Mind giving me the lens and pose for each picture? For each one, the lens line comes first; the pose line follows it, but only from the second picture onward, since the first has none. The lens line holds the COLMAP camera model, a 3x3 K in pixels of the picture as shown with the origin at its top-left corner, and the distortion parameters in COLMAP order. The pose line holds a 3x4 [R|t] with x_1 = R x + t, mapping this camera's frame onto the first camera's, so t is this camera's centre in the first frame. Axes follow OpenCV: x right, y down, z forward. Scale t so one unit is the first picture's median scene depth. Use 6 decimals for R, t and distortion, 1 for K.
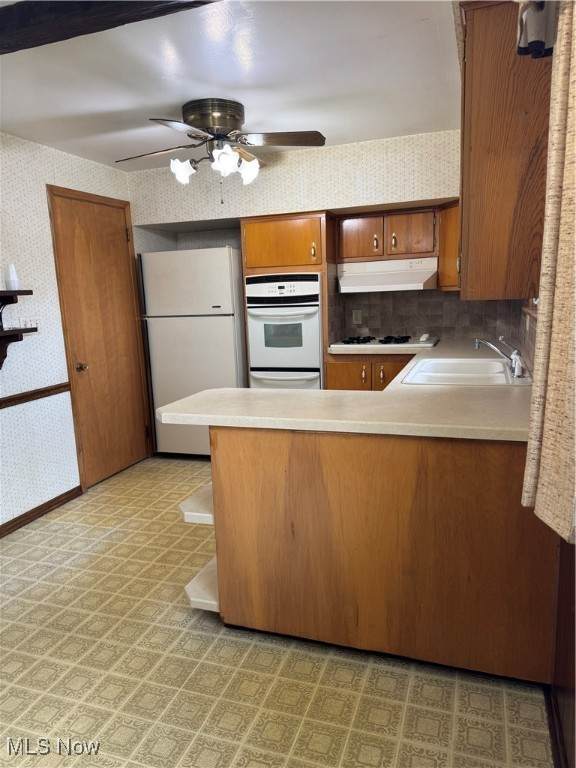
lens RADIAL K [[537.3, 0, 289.2], [0, 537.3, 397.5], [0, 0, 1]] dist [0.055575, -0.075132]
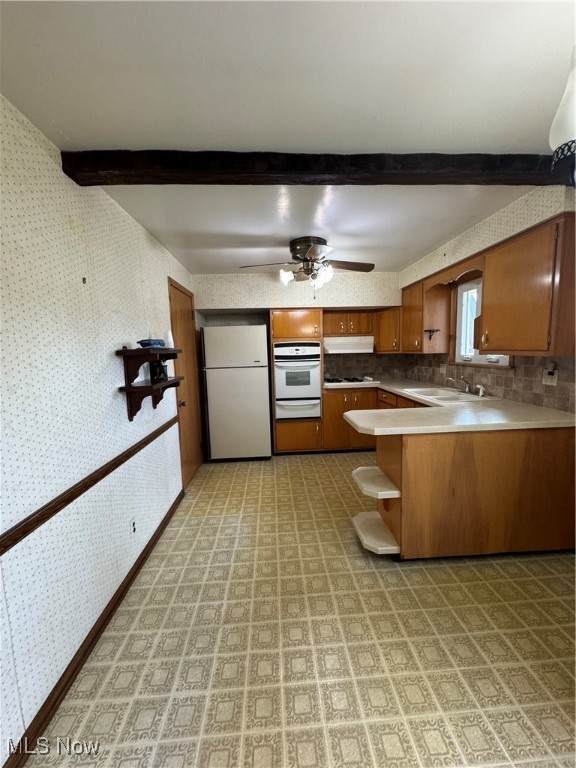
lens RADIAL K [[308.0, 0, 288.0], [0, 308.0, 384.0], [0, 0, 1]] dist [-0.002898, -0.000492]
pose [[0.923580, -0.025521, 0.382557, -0.408309], [0.066037, 0.993459, -0.093153, -0.011919], [-0.377677, 0.111297, 0.919224, 0.140939]]
